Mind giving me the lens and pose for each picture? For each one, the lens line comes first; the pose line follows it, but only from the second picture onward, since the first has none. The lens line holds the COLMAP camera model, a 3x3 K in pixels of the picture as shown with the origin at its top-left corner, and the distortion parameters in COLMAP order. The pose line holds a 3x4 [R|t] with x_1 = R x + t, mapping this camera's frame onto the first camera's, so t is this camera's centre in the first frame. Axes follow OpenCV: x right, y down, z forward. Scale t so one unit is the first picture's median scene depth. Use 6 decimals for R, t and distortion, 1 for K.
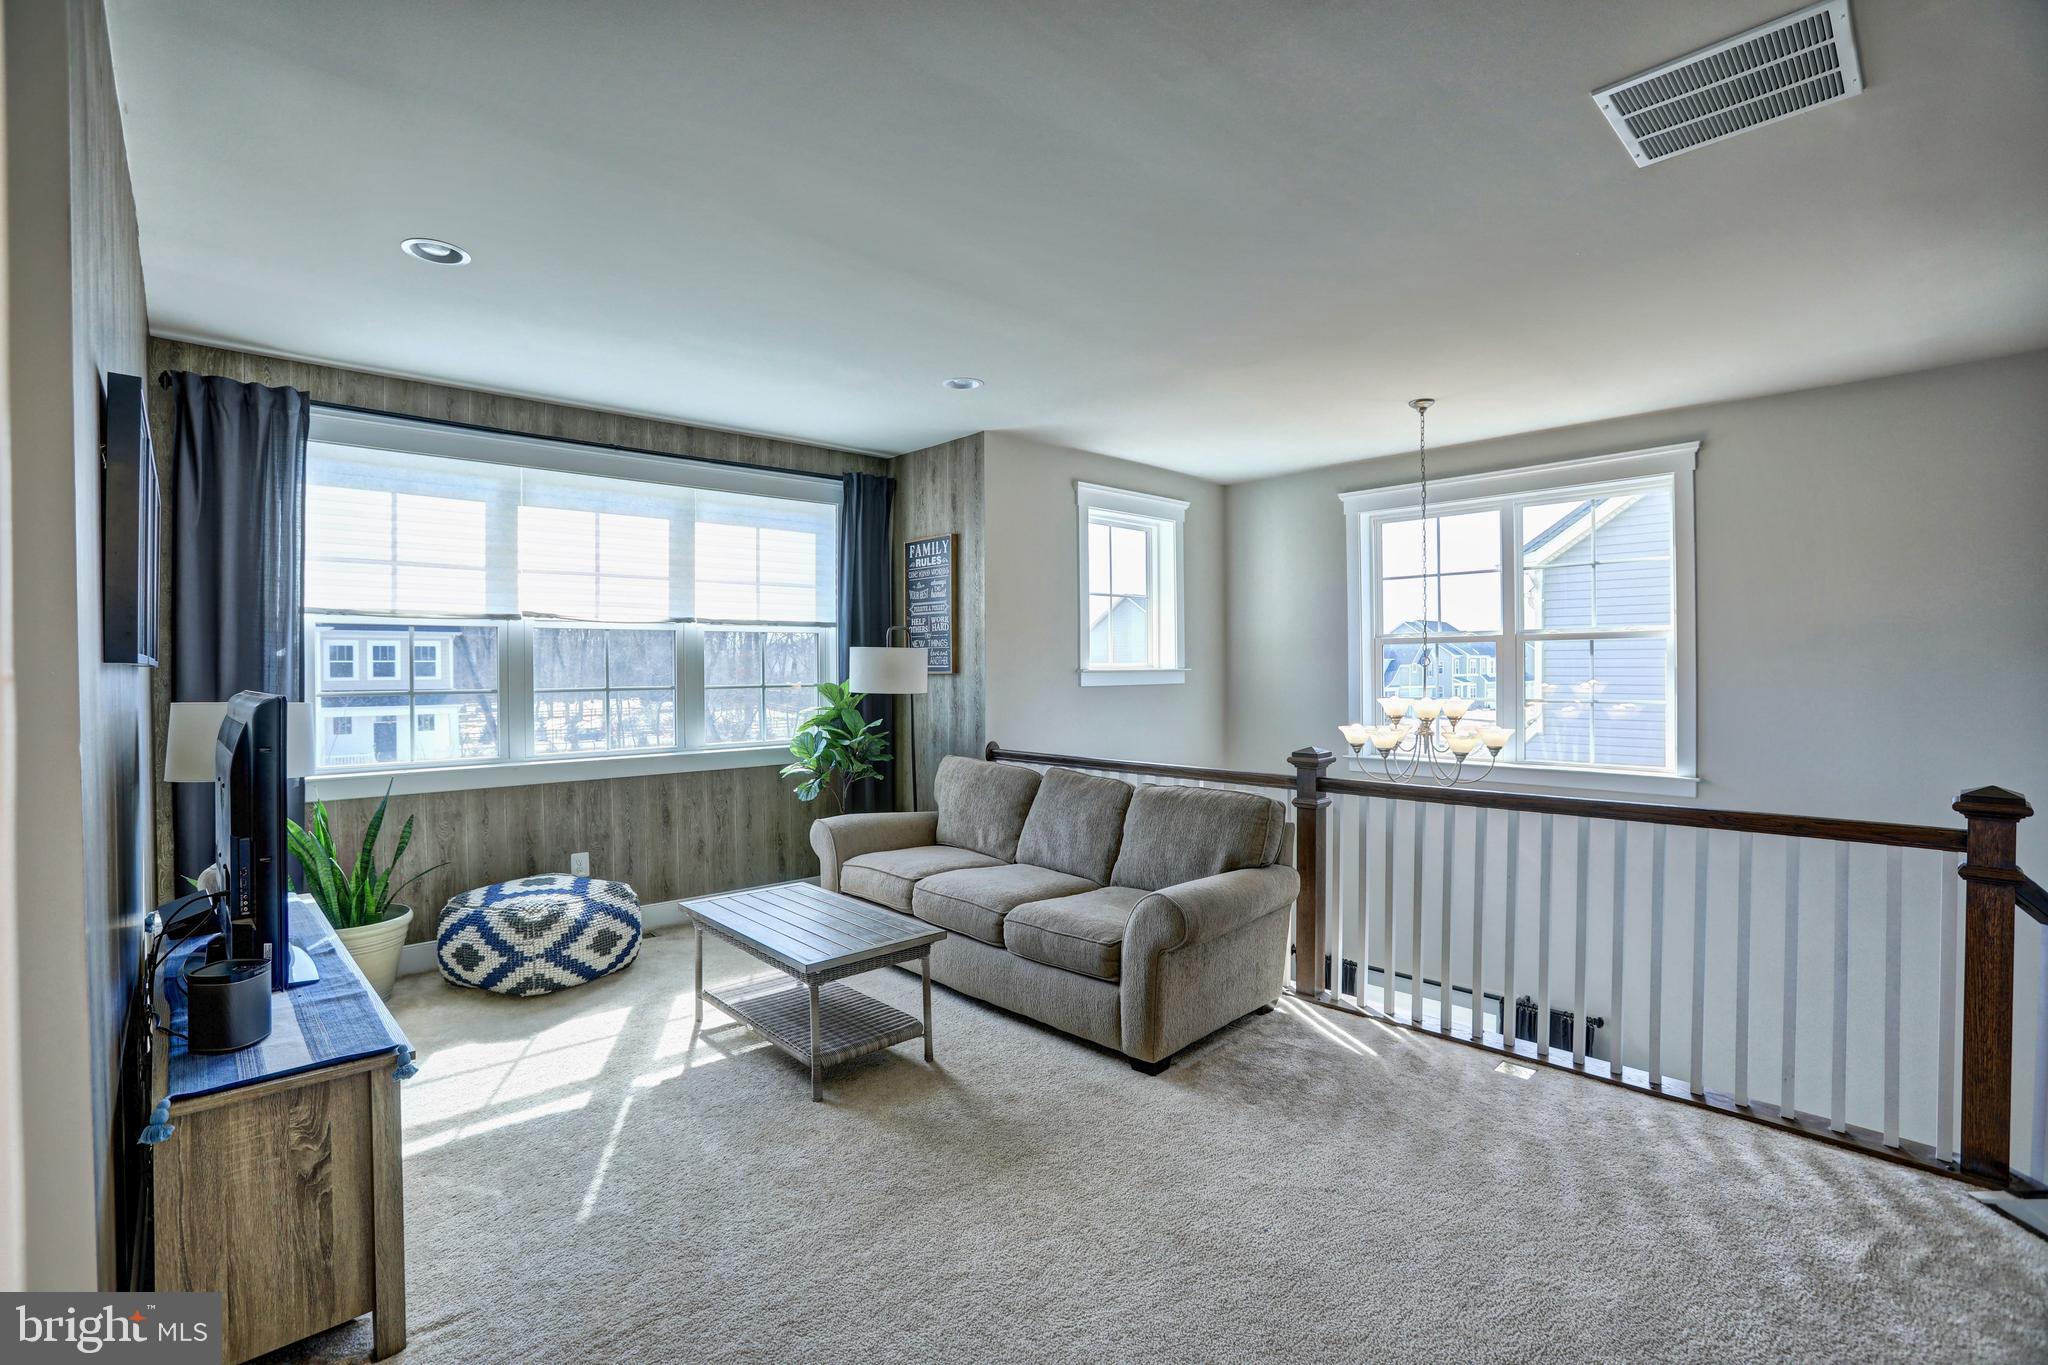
lens RADIAL K [[949.1, 0, 1033.8], [0, 949.1, 681.2], [0, 0, 1]] dist [-0.080708, 0.038283]
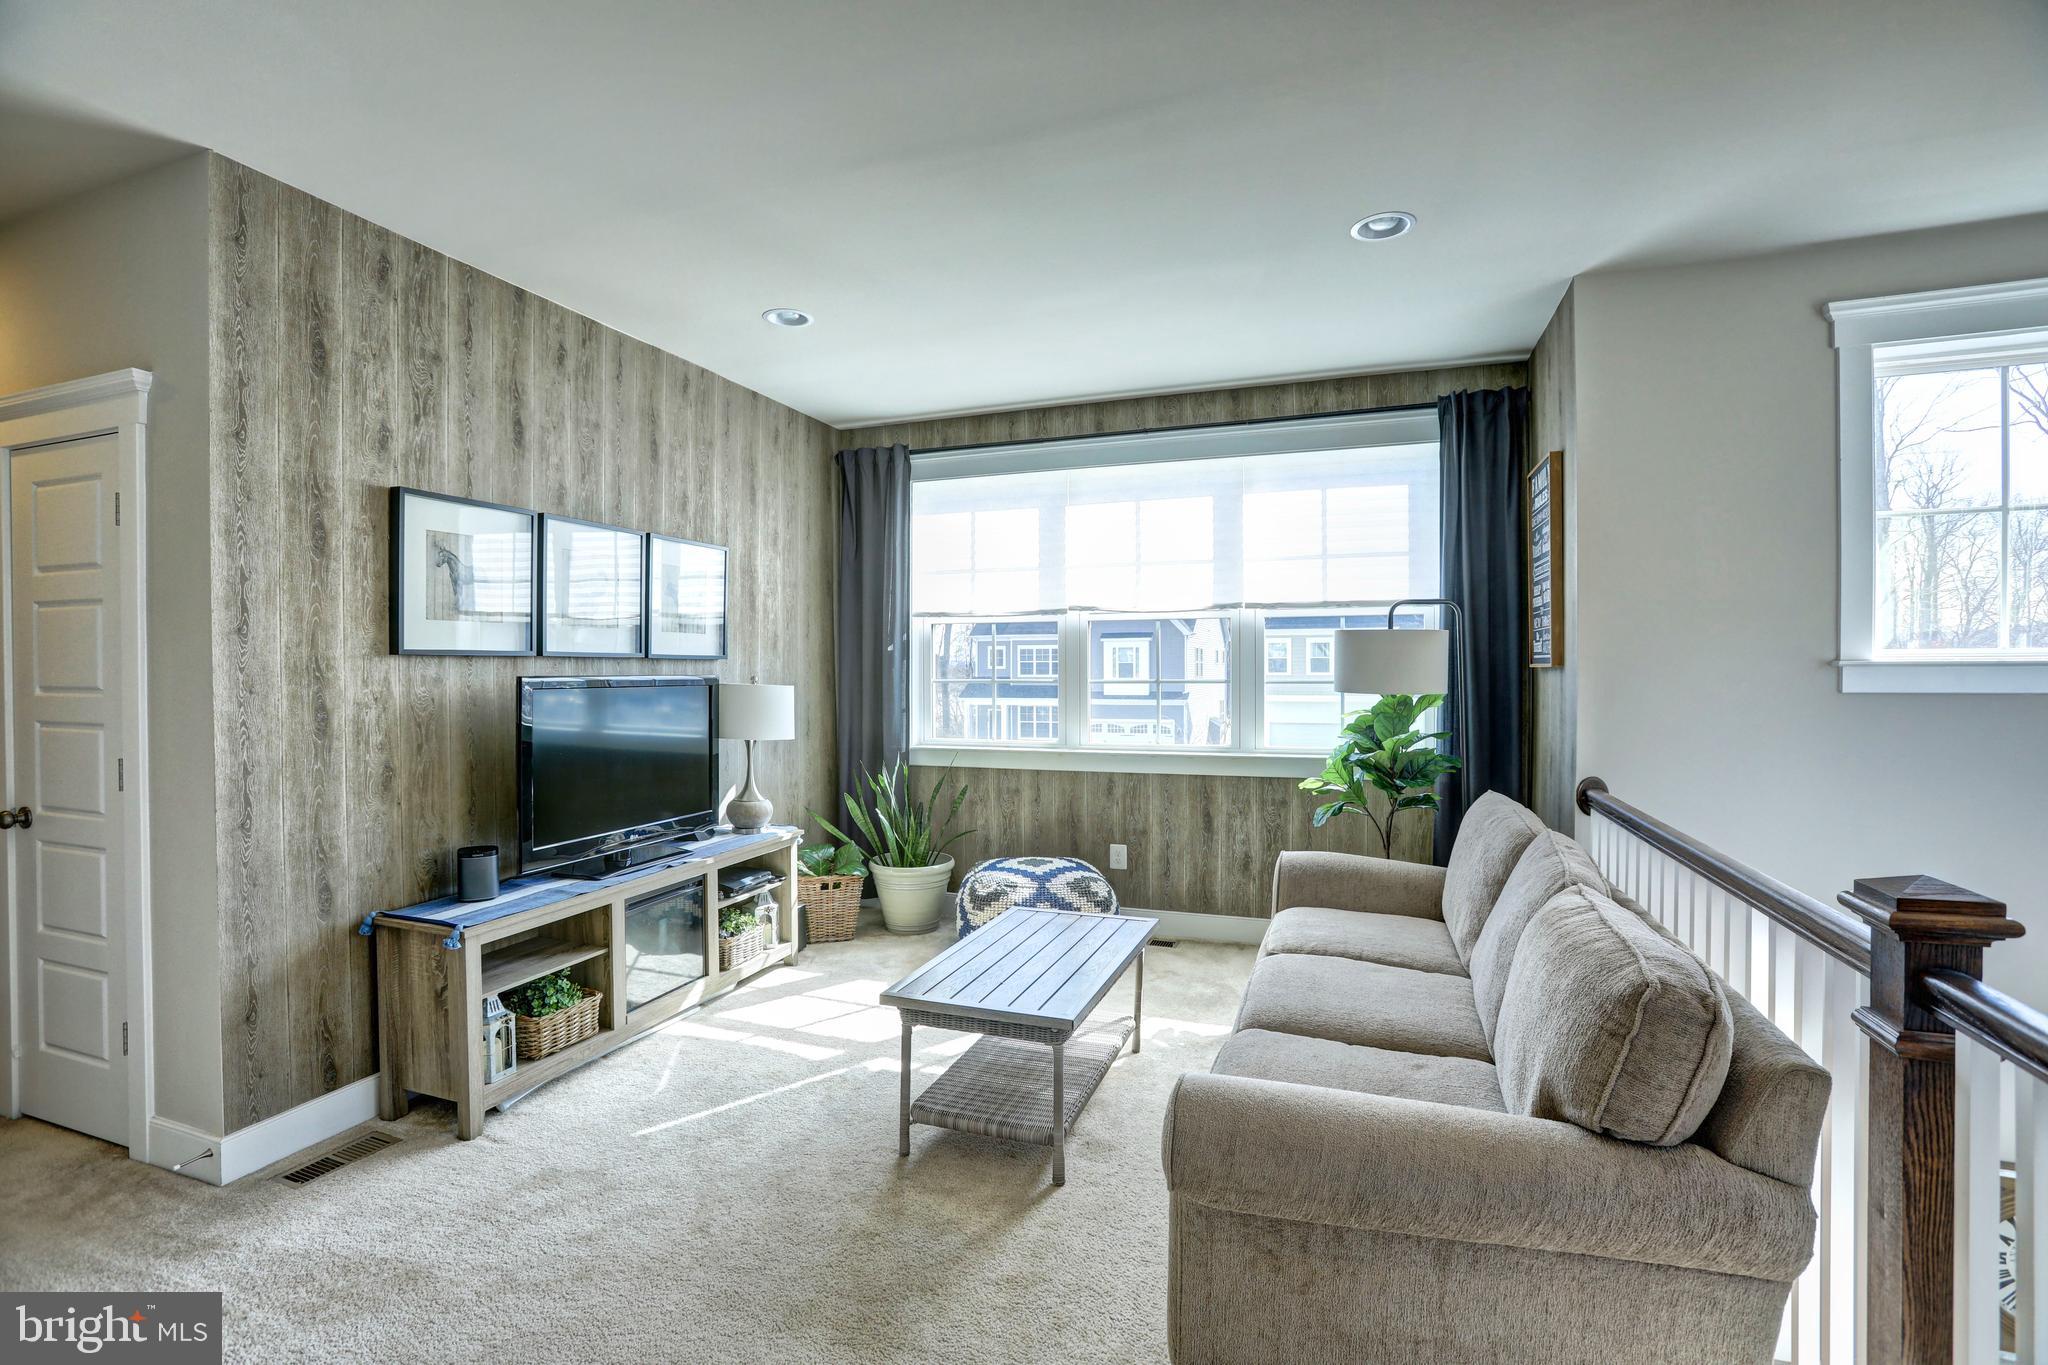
lens RADIAL K [[949.1, 0, 1033.8], [0, 949.1, 681.2], [0, 0, 1]] dist [-0.080708, 0.038283]
pose [[0.437027, 0.015630, -0.899313, 0.367967], [-0.012450, 0.999858, 0.011328, -0.001302], [0.899362, 0.006246, 0.437160, 0.449429]]
